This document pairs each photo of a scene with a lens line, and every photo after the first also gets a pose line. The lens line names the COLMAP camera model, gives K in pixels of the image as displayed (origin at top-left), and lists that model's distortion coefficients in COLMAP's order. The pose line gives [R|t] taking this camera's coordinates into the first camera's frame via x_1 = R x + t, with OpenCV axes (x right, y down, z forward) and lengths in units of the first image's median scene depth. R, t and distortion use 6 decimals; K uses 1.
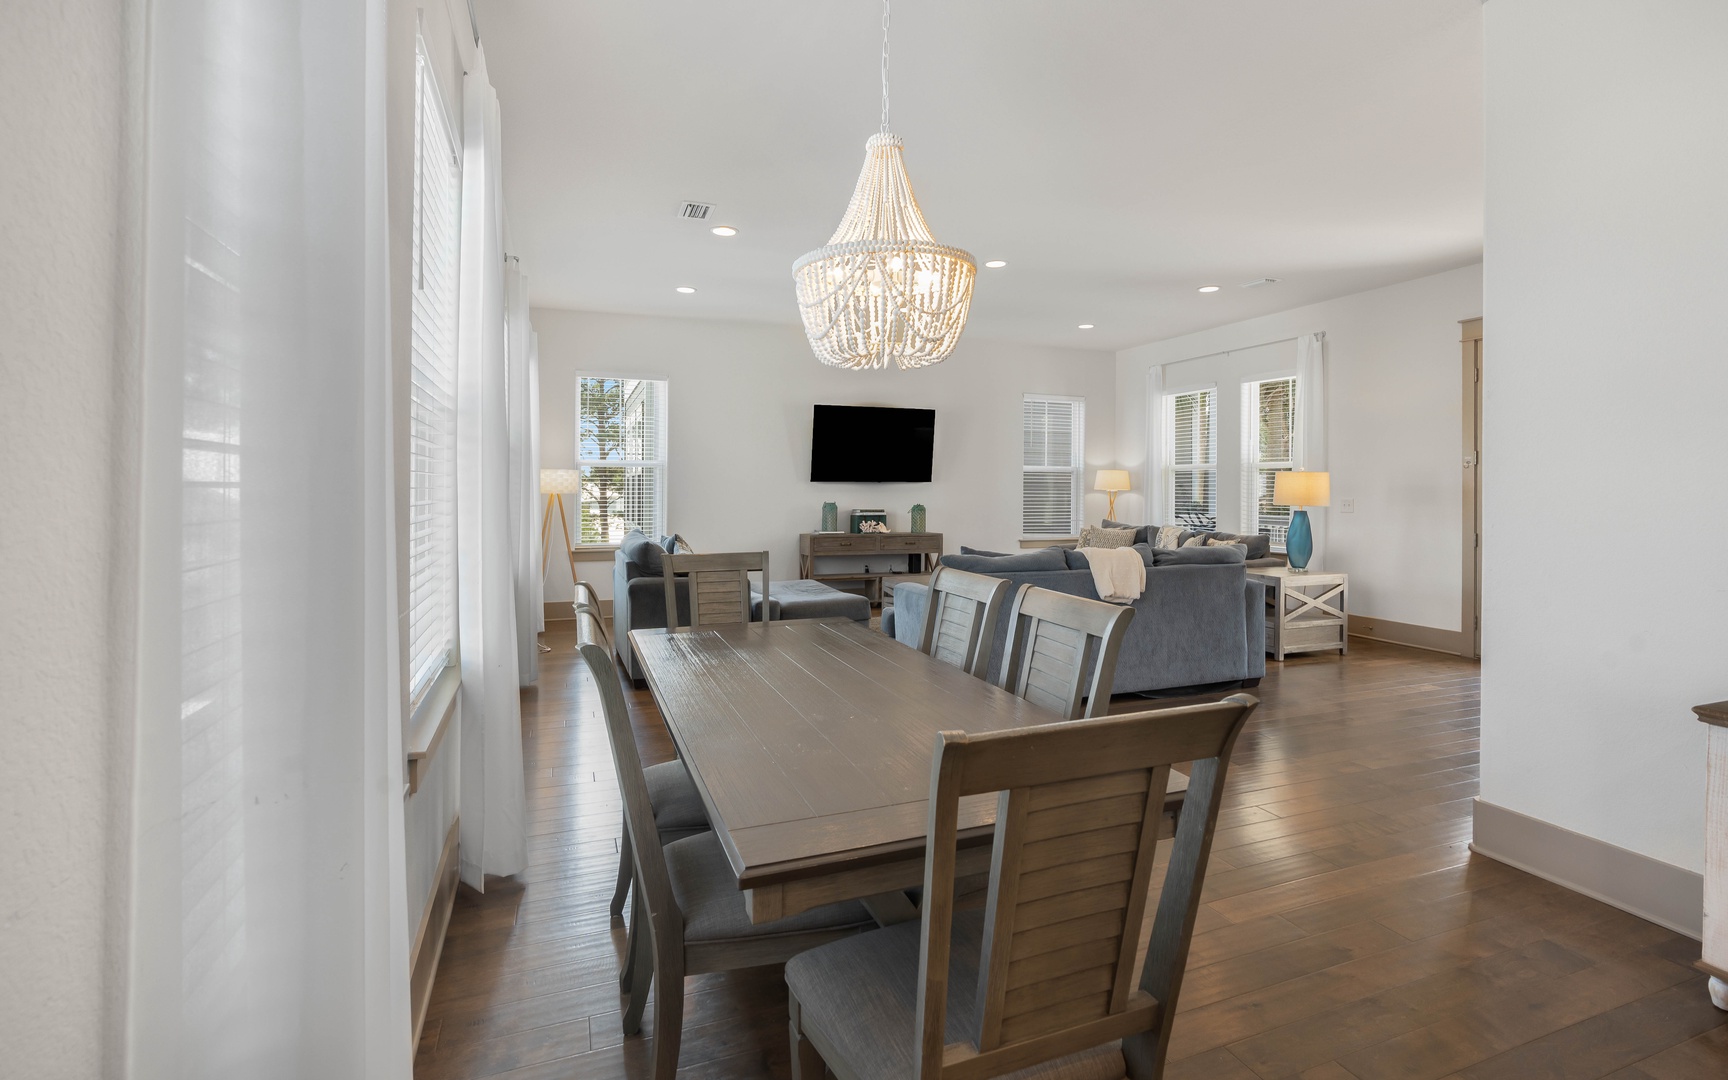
lens RADIAL K [[780.8, 0, 865.2], [0, 780.8, 497.9], [0, 0, 1]] dist [0.000256, 0.000843]
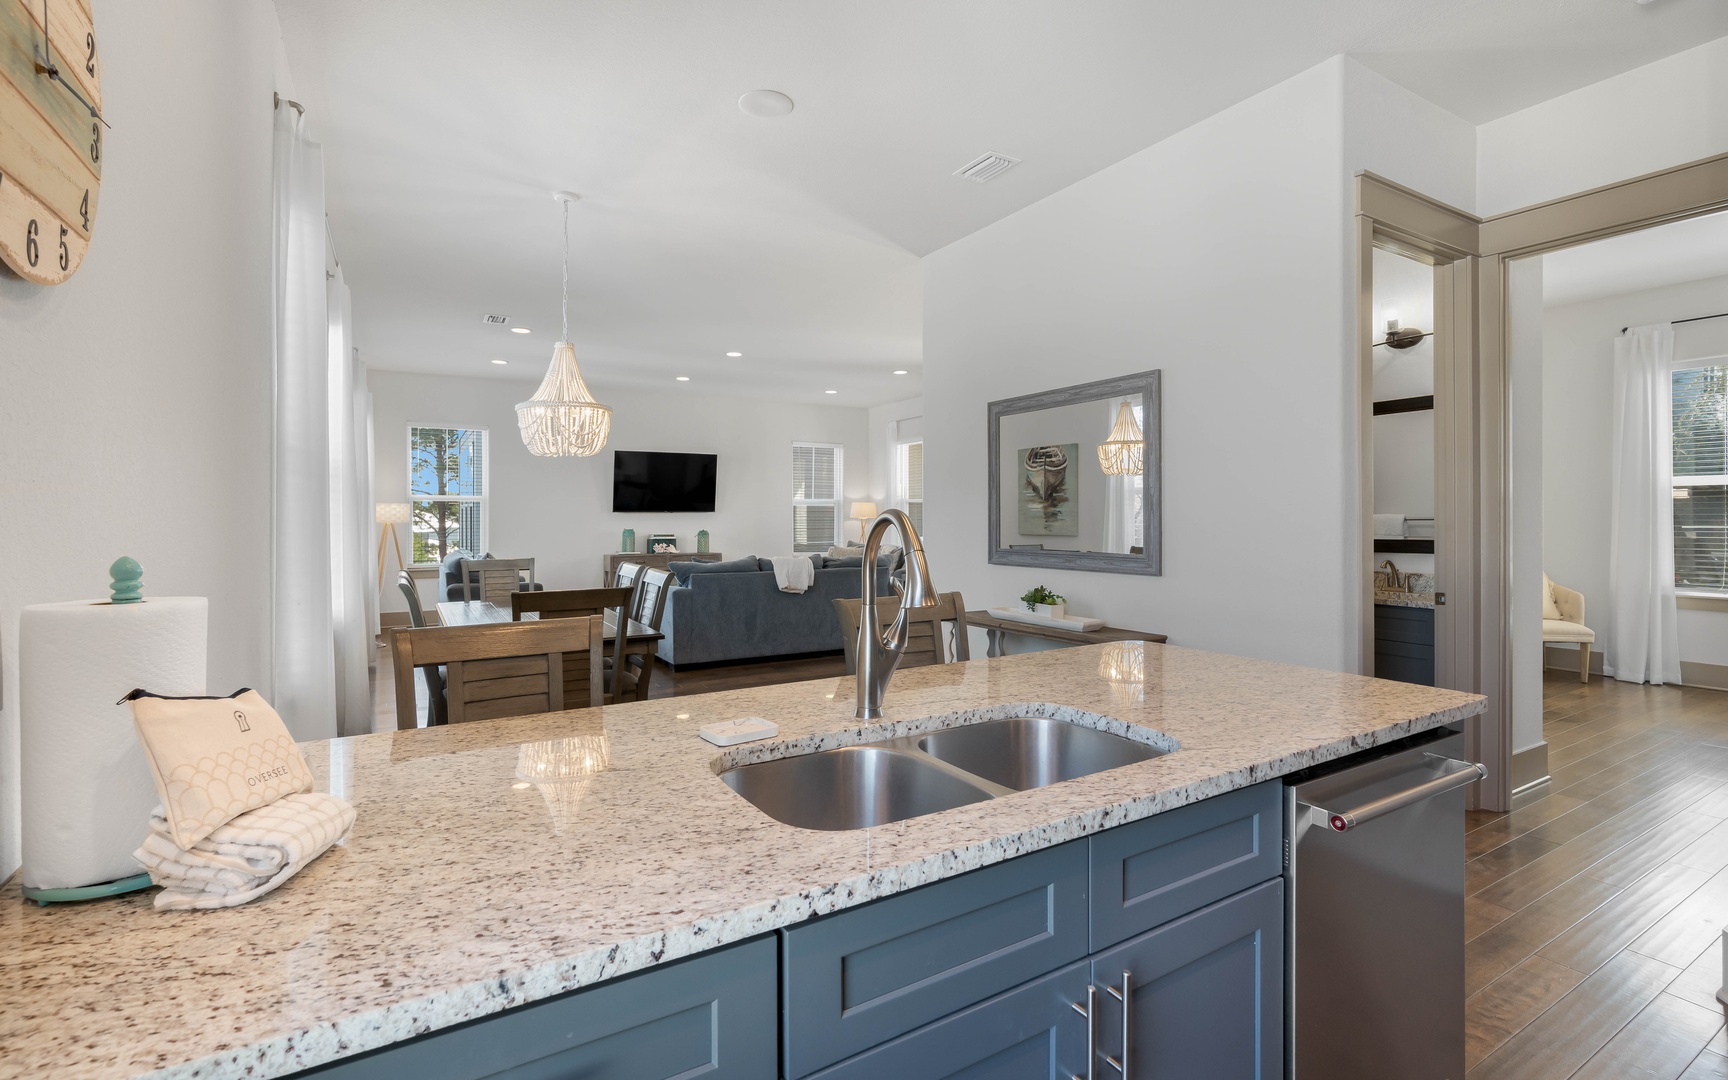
lens RADIAL K [[774.3, 0, 854.3], [0, 774.3, 527.1], [0, 0, 1]] dist [-0.000581, -0.000052]
pose [[0.986977, -0.007602, 0.160682, 0.108268], [0.007472, 0.999971, 0.001416, 0.003435], [-0.160689, -0.000197, 0.987005, -0.267444]]
